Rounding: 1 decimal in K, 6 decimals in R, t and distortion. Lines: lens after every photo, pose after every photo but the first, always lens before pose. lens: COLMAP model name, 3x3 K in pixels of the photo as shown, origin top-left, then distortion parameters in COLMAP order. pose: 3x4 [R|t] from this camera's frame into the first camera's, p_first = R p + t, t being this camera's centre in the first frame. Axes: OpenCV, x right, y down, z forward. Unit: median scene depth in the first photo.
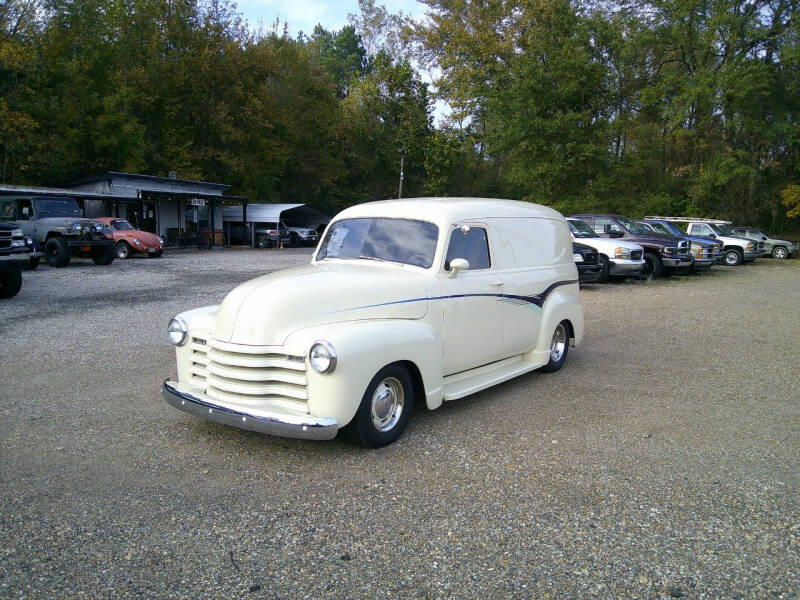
lens RADIAL K [[659.3, 0, 408.3], [0, 659.3, 303.2], [0, 0, 1]] dist [0.004019, -0.036320]
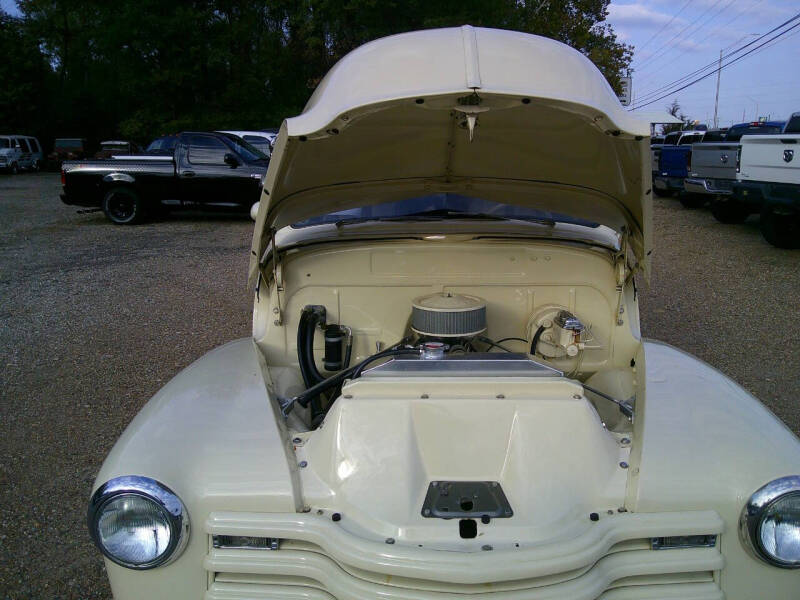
lens RADIAL K [[668.3, 0, 405.3], [0, 668.3, 314.3], [0, 0, 1]] dist [-0.008509, -0.032102]
pose [[0.825163, -0.154403, 0.543384, -0.042039], [0.080776, 0.984286, 0.157023, -0.009004], [-0.559090, -0.085677, 0.824668, 0.073846]]
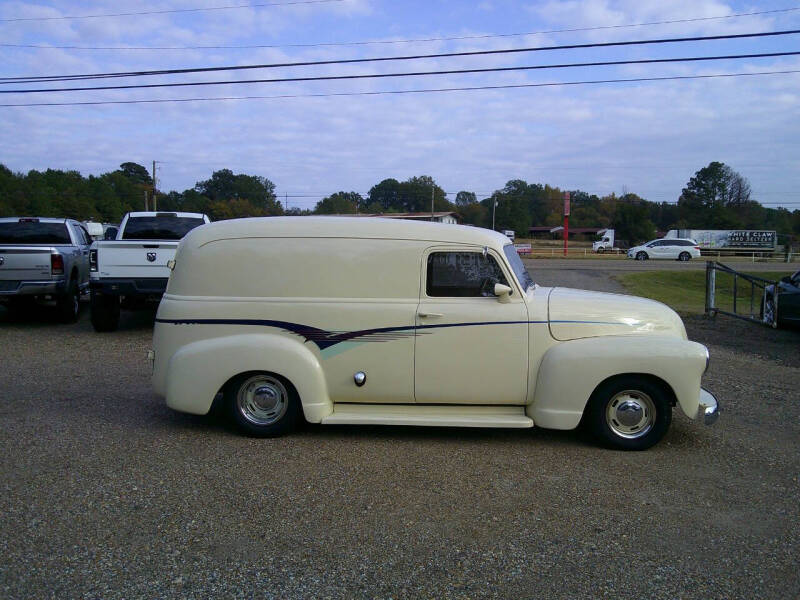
lens RADIAL K [[668.3, 0, 419.2], [0, 668.3, 302.2], [0, 0, 1]] dist [-0.008509, -0.032102]
pose [[-0.530187, -0.083241, 0.843785, -0.102824], [0.084687, 0.984994, 0.150384, -0.026191], [-0.843641, 0.151189, -0.515182, 0.209383]]
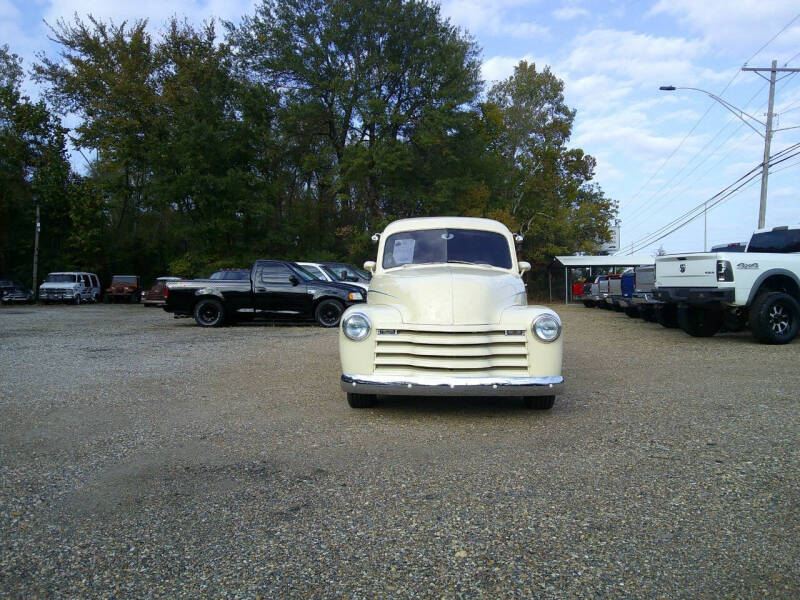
lens RADIAL K [[659.3, 0, 412.7], [0, 659.3, 297.6], [0, 0, 1]] dist [0.004019, -0.036320]
pose [[0.829006, -0.021021, 0.558845, -0.089784], [0.078727, 0.993729, -0.079407, 0.009186], [-0.553671, 0.109825, 0.825461, 0.011251]]
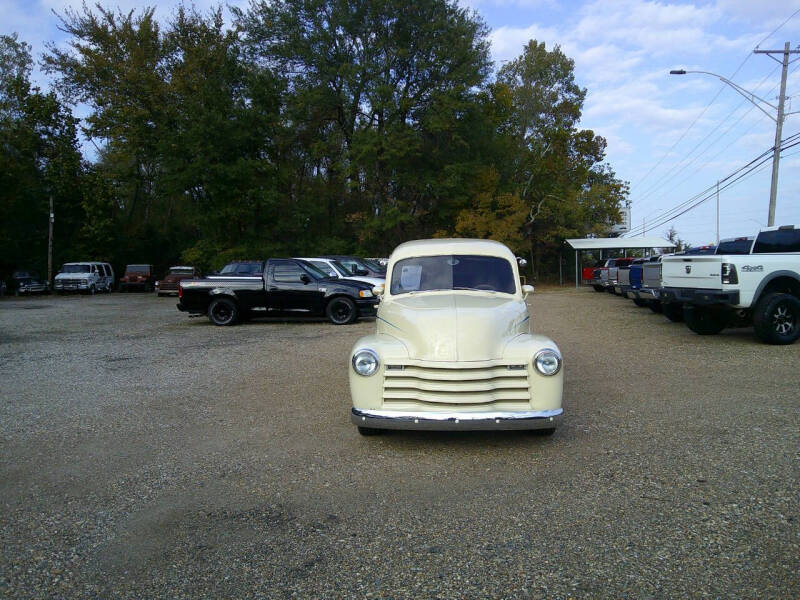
lens RADIAL K [[659.3, 0, 414.2], [0, 659.3, 295.8], [0, 0, 1]] dist [0.004019, -0.036320]
pose [[0.836907, -0.045513, 0.545450, -0.091445], [0.087637, 0.994823, -0.051456, -0.000222], [-0.540284, 0.090866, 0.836562, 0.005624]]
